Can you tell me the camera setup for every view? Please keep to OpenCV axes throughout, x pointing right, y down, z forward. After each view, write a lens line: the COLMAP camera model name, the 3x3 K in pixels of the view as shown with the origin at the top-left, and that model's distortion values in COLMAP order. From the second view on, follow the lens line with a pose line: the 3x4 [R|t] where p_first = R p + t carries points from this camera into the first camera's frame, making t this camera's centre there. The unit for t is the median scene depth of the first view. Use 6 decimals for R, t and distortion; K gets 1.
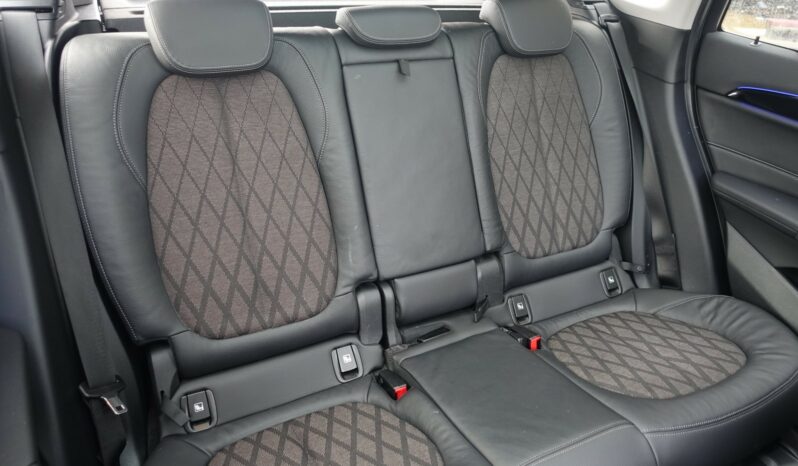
lens RADIAL K [[539.7, 0, 399.0], [0, 539.7, 233.0], [0, 0, 1]] dist [-0.011835, -0.000690]
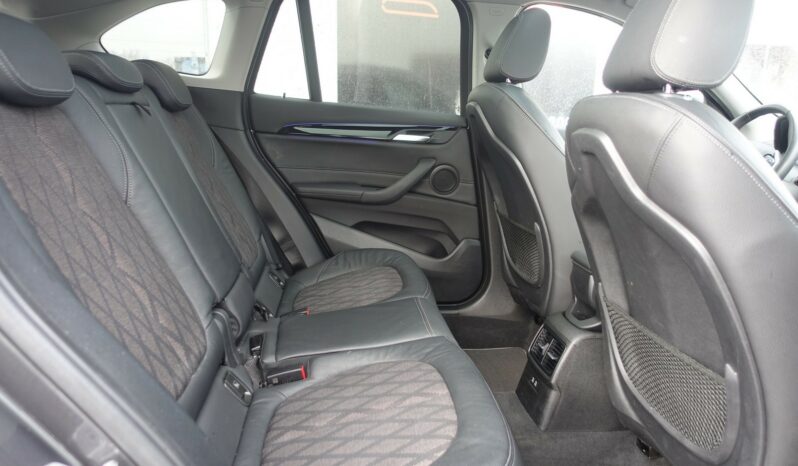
lens RADIAL K [[539.7, 0, 399.0], [0, 539.7, 233.0], [0, 0, 1]] dist [-0.011835, -0.000690]
pose [[0.369088, -0.213248, 0.904599, -0.639000], [0.390547, 0.918801, 0.057248, 0.034505], [-0.843355, 0.332158, 0.422402, 0.200001]]
